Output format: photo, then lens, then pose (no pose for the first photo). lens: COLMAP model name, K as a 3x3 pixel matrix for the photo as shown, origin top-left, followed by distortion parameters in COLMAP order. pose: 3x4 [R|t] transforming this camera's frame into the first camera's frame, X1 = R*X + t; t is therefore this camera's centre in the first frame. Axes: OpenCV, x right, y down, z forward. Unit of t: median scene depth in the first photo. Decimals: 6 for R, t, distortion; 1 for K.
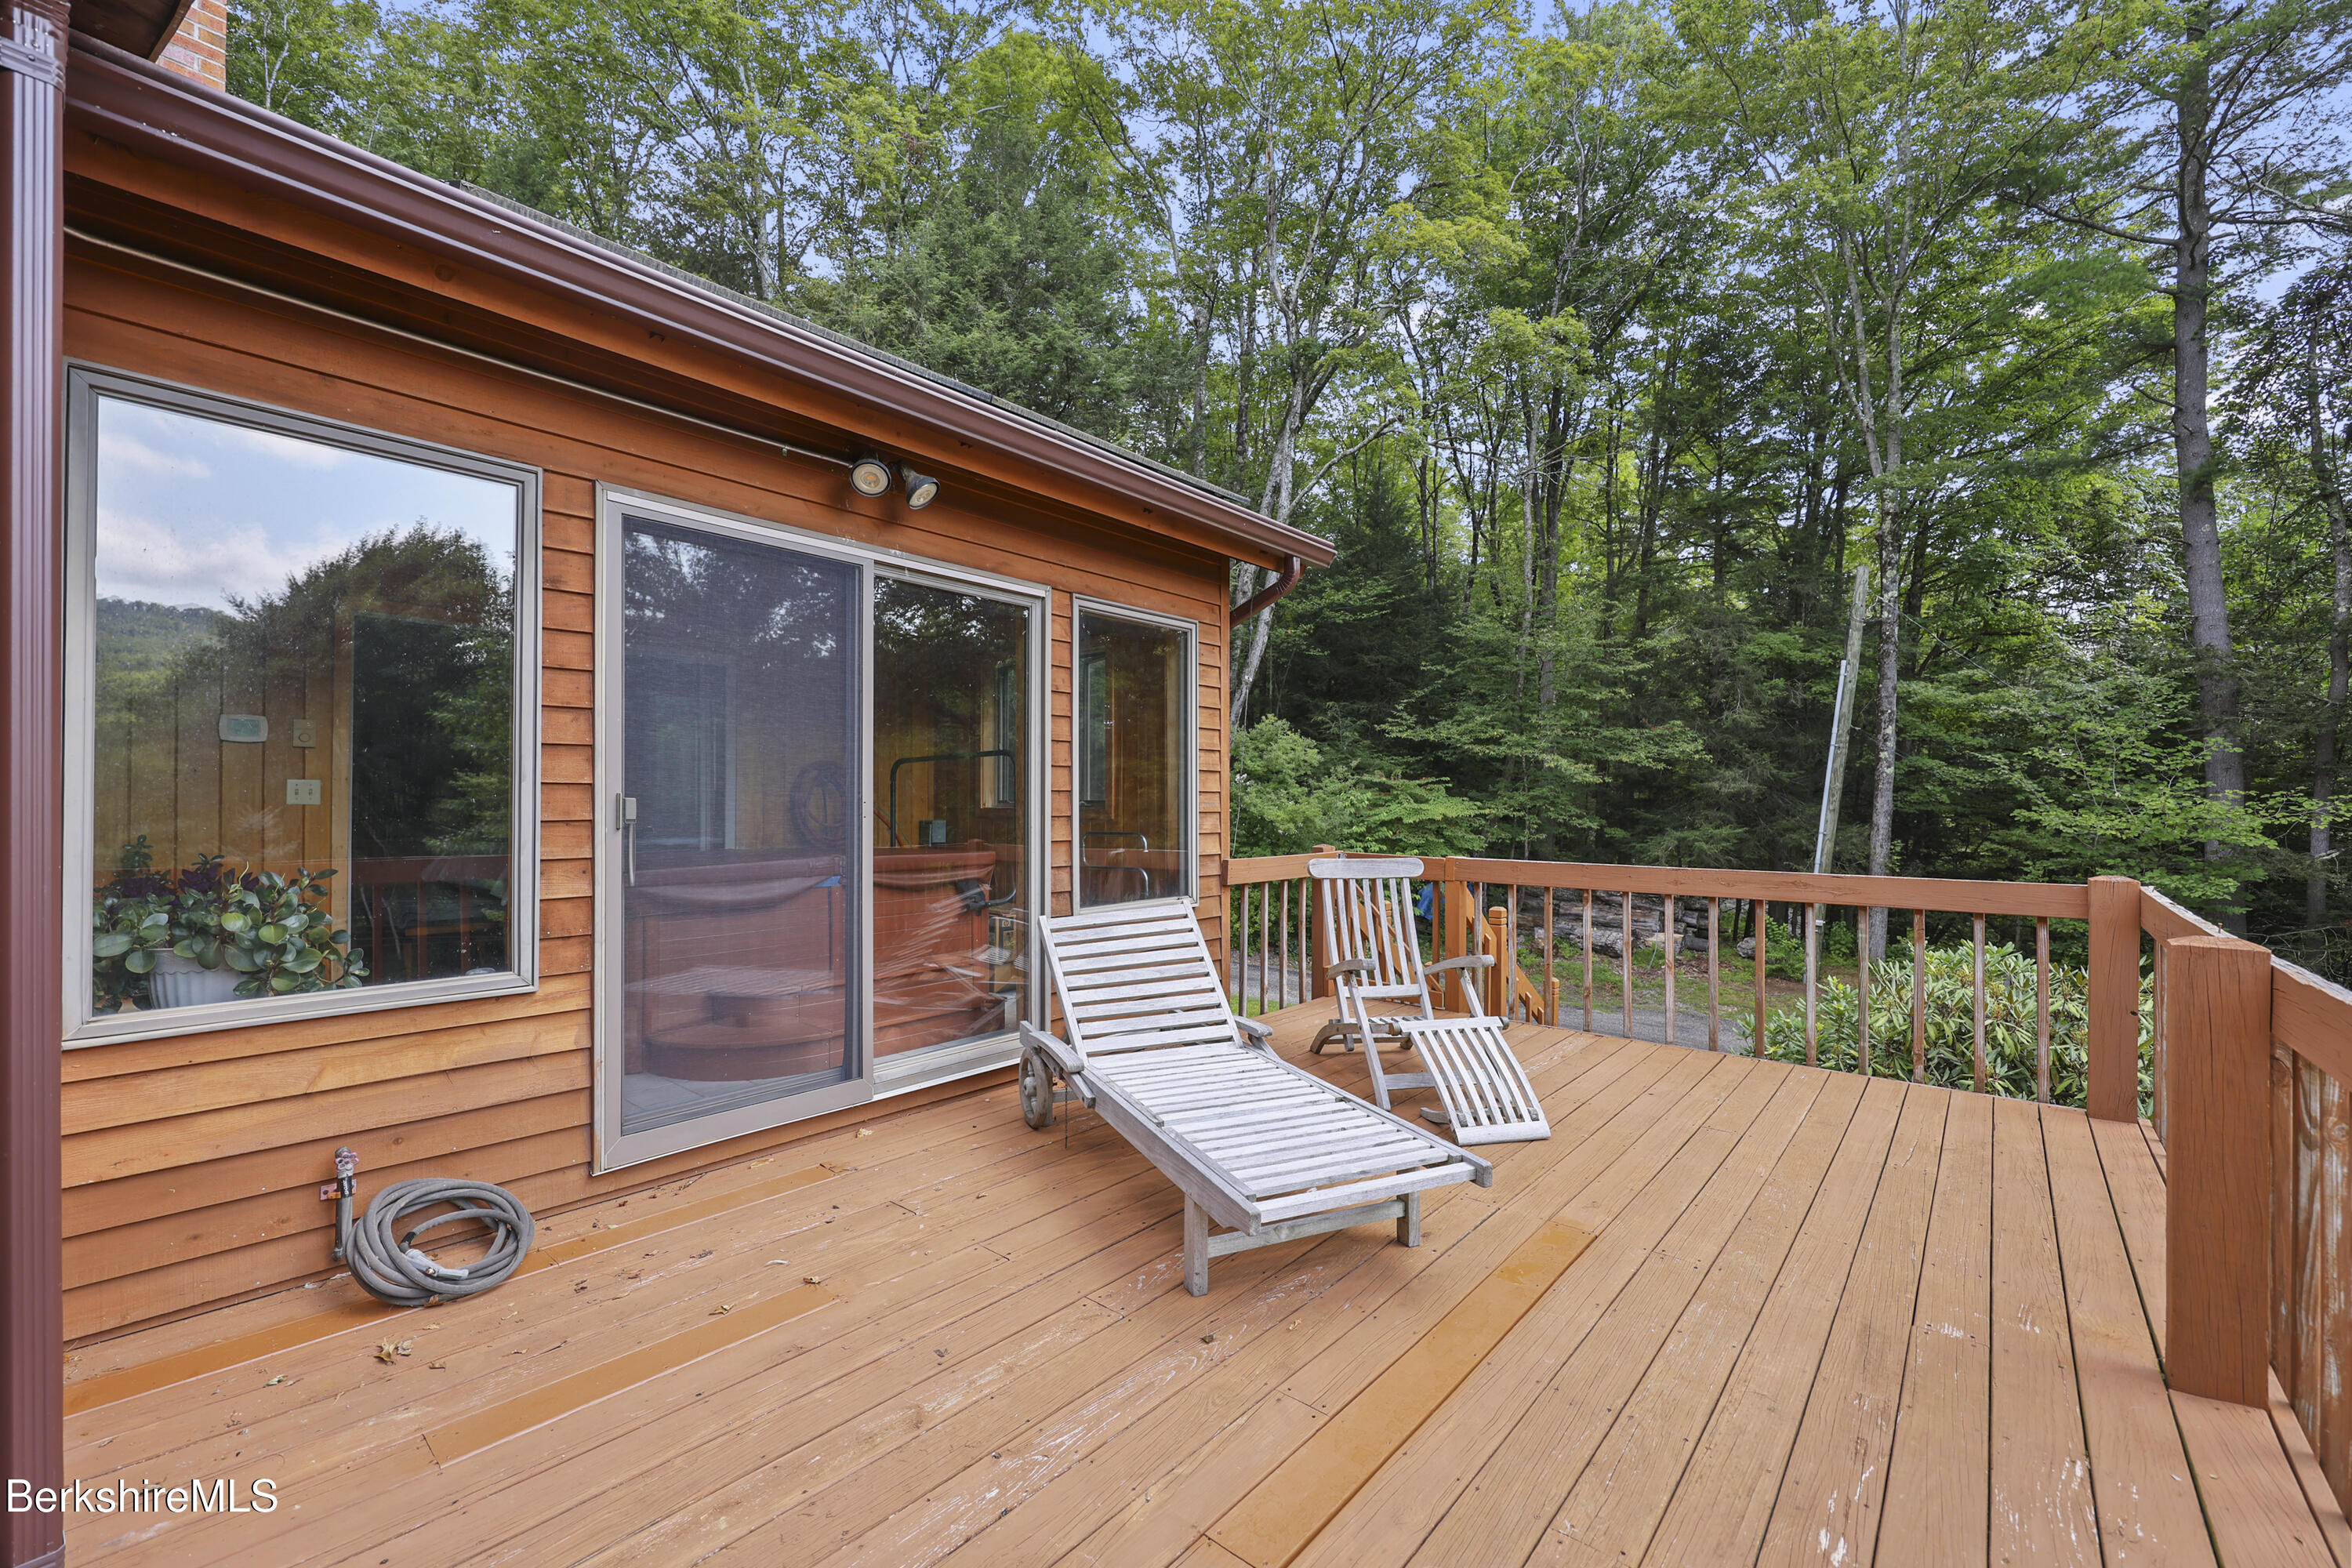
lens RADIAL K [[992.1, 0, 1176.0], [0, 992.1, 784.0], [0, 0, 1]] dist [0.015998, -0.000213]
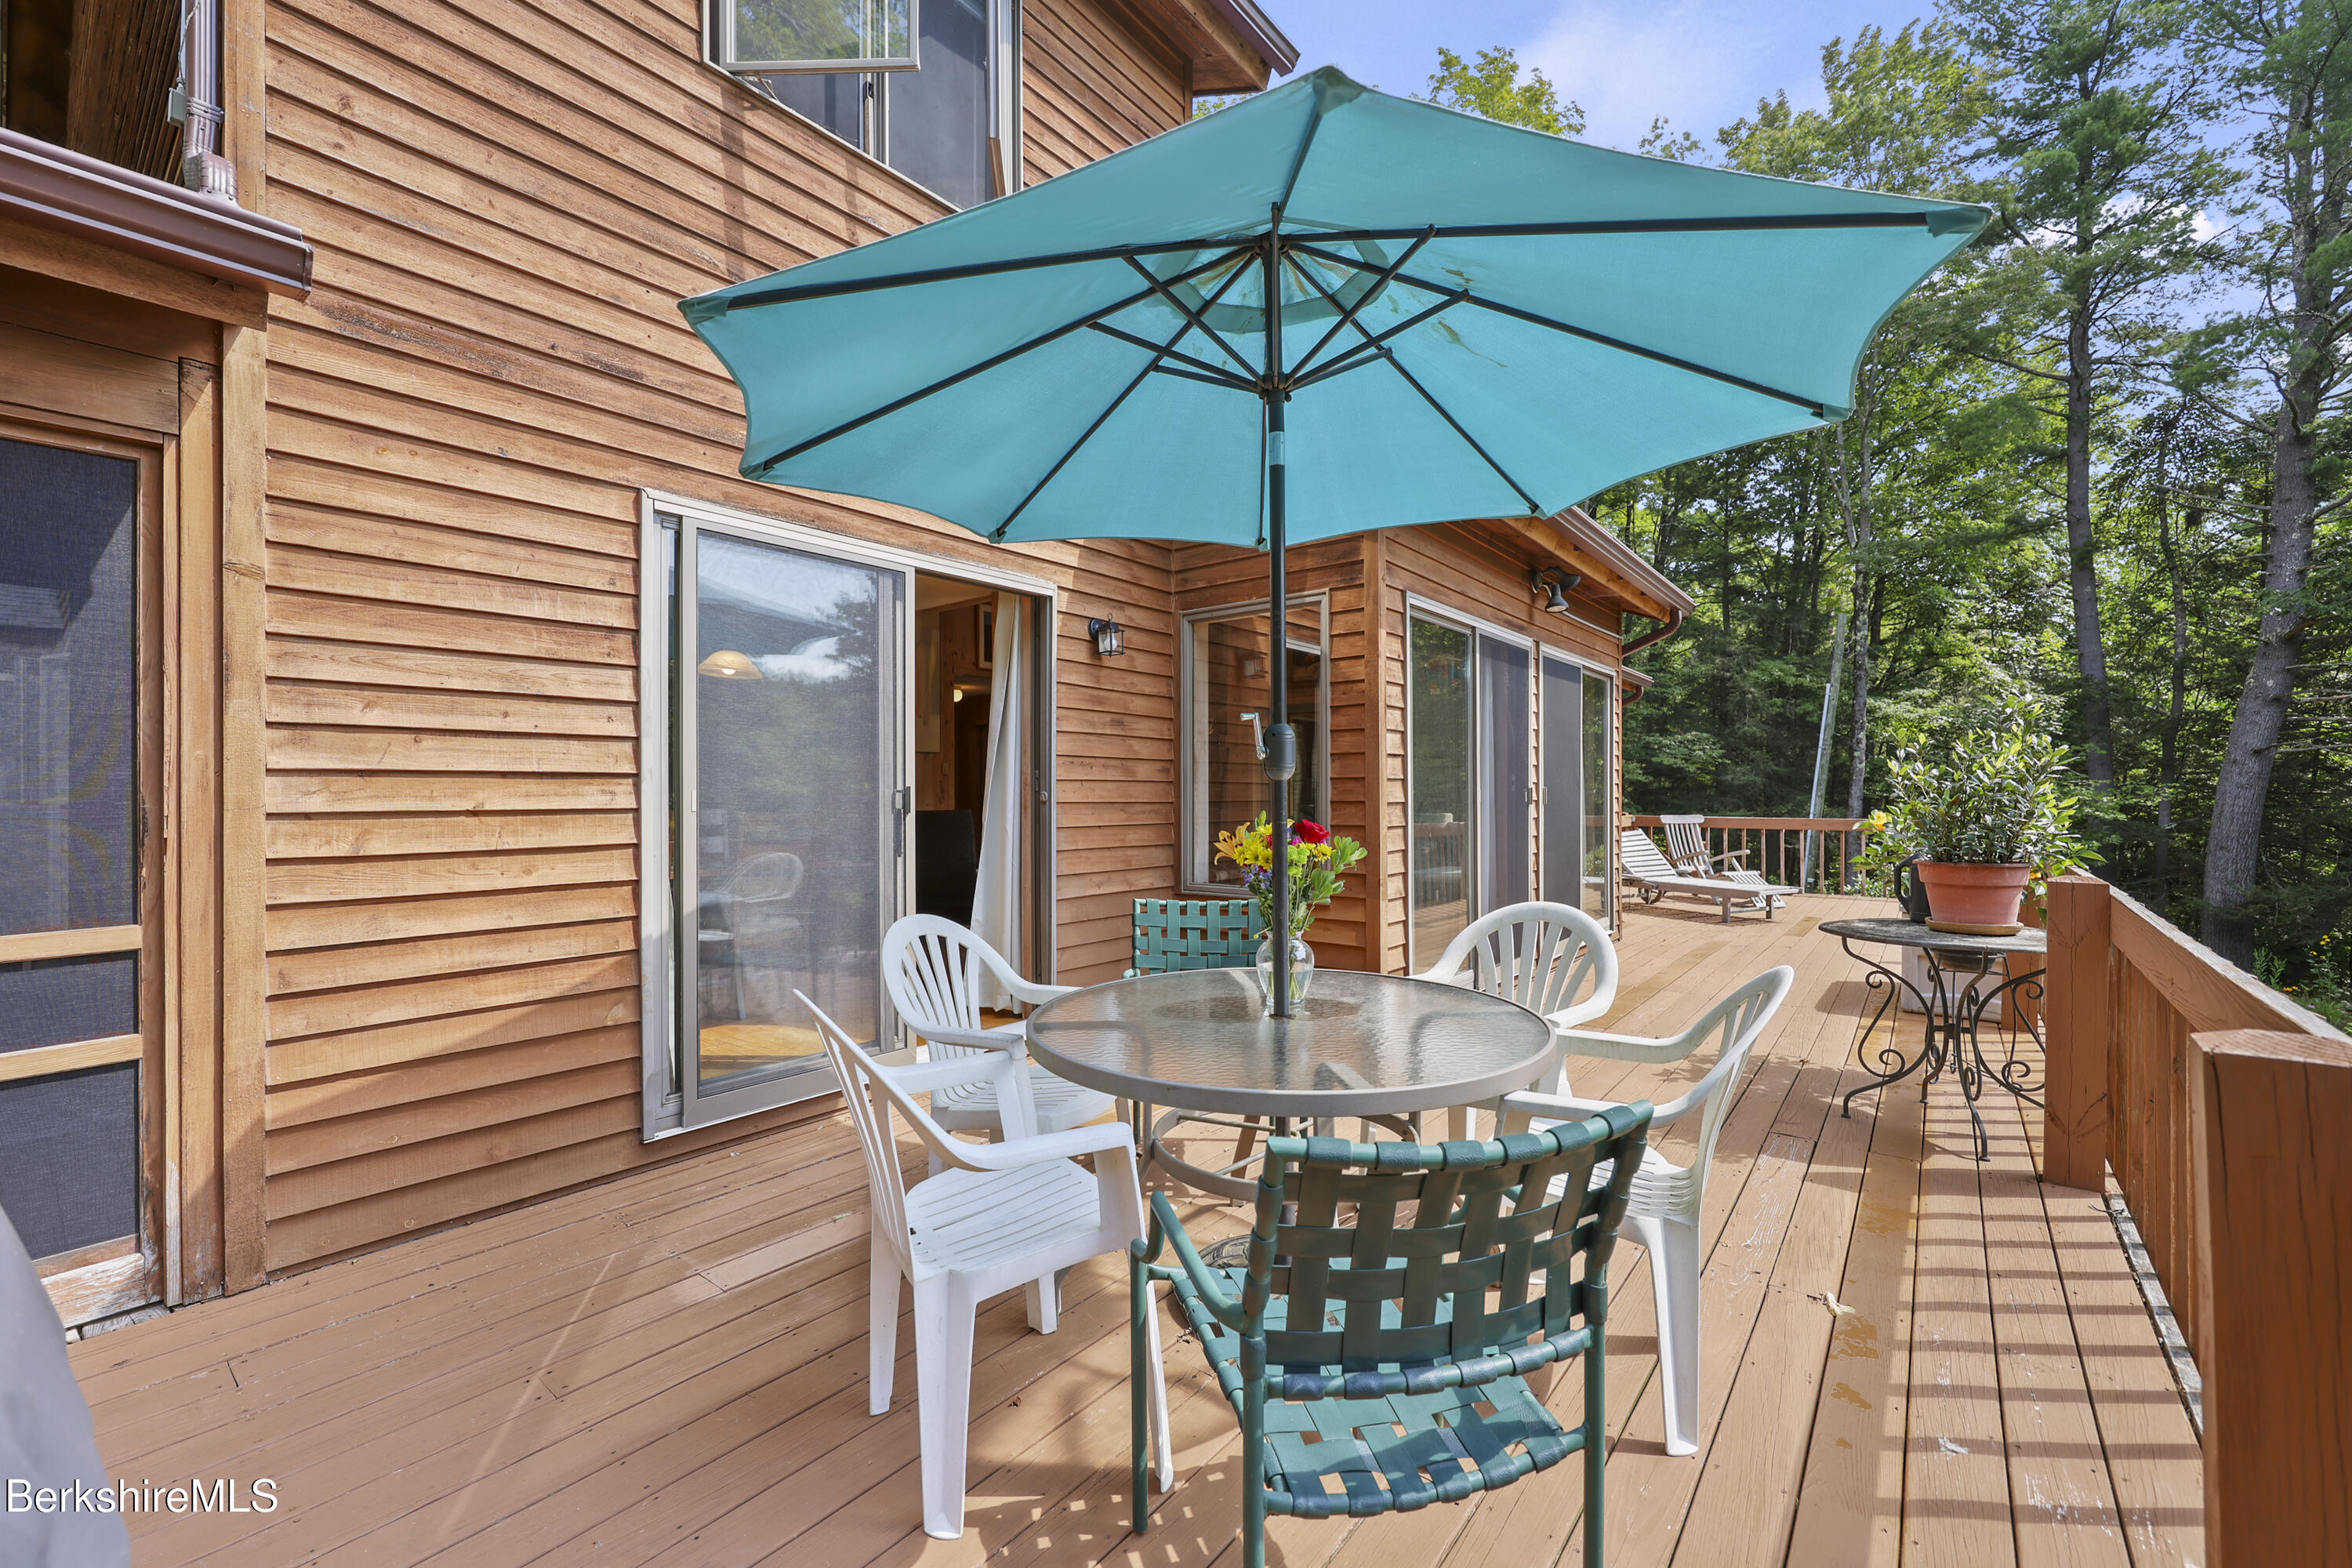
lens RADIAL K [[962.0, 0, 1172.5], [0, 962.0, 799.0], [0, 0, 1]] dist [-0.001354, 0.000026]
pose [[0.999906, -0.004679, 0.012910, -0.226875], [0.004367, 0.999700, 0.024103, -0.005319], [-0.013018, -0.024044, 0.999626, -0.278032]]
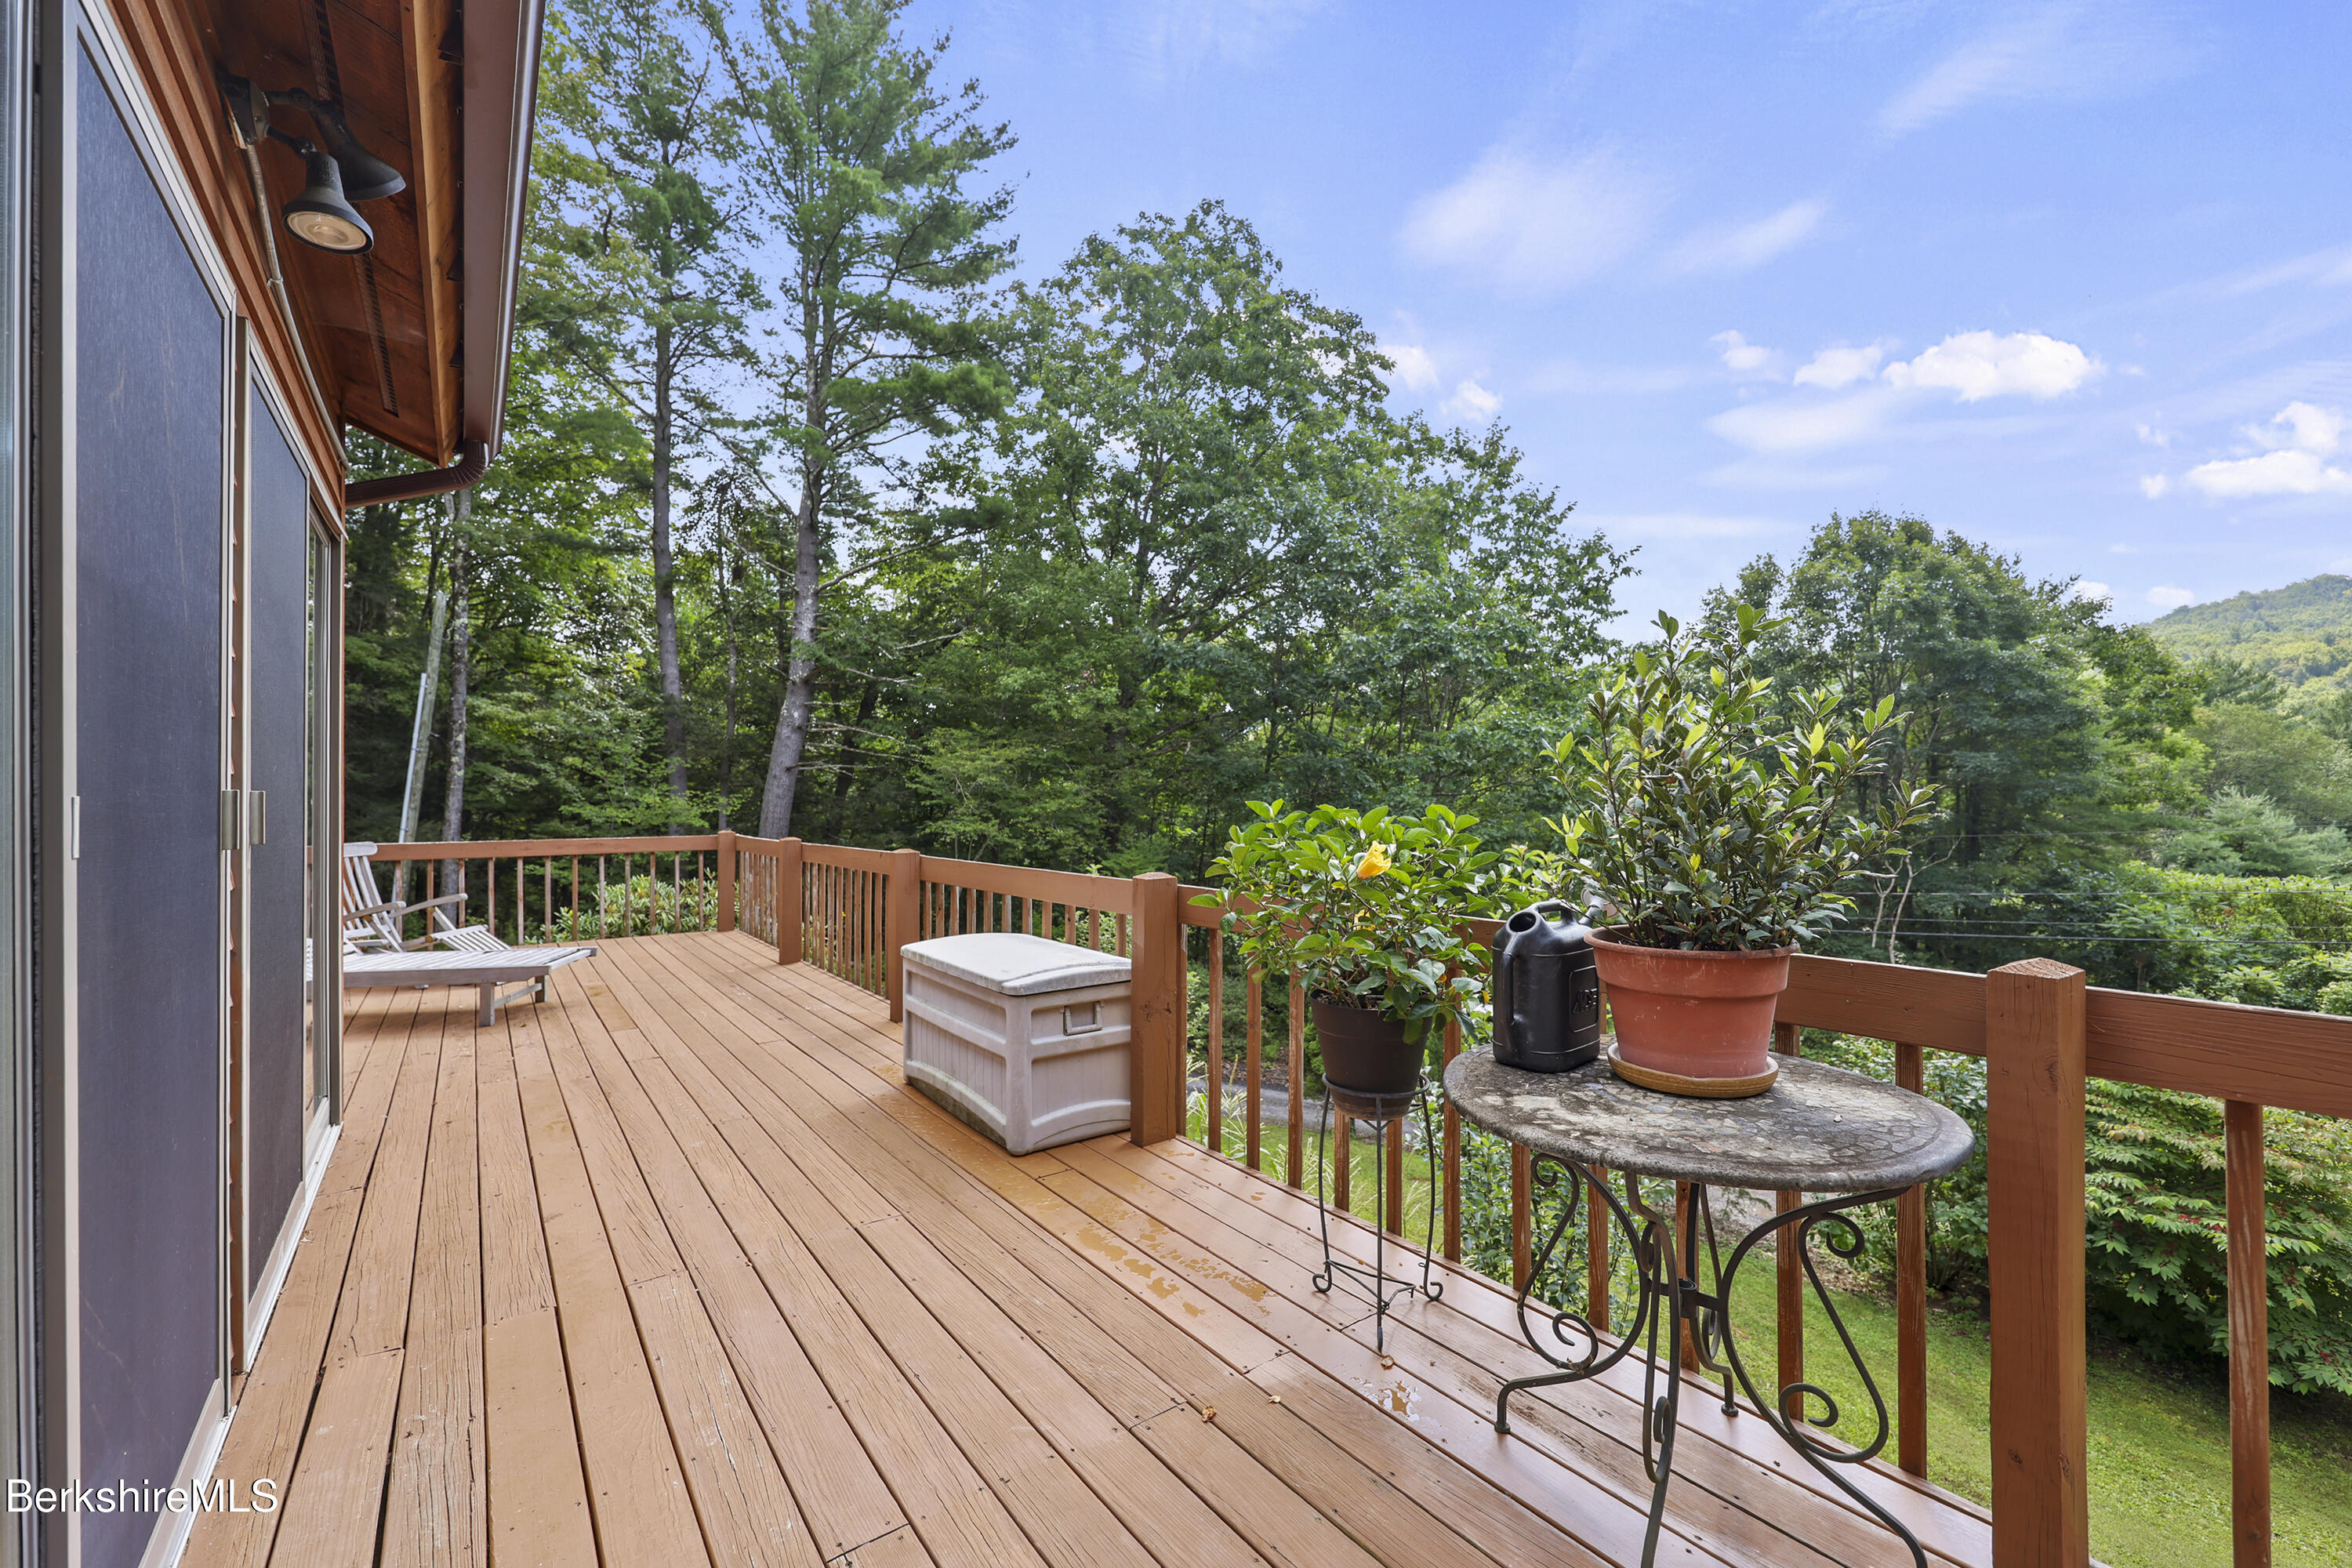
lens RADIAL K [[985.5, 0, 1195.9], [0, 985.5, 794.4], [0, 0, 1]] dist [-0.000845, -0.000063]
pose [[0.256754, 0.001016, 0.966476, -0.180771], [-0.012445, 0.999920, 0.002255, -0.002106], [-0.966397, -0.012606, 0.256747, -0.126178]]
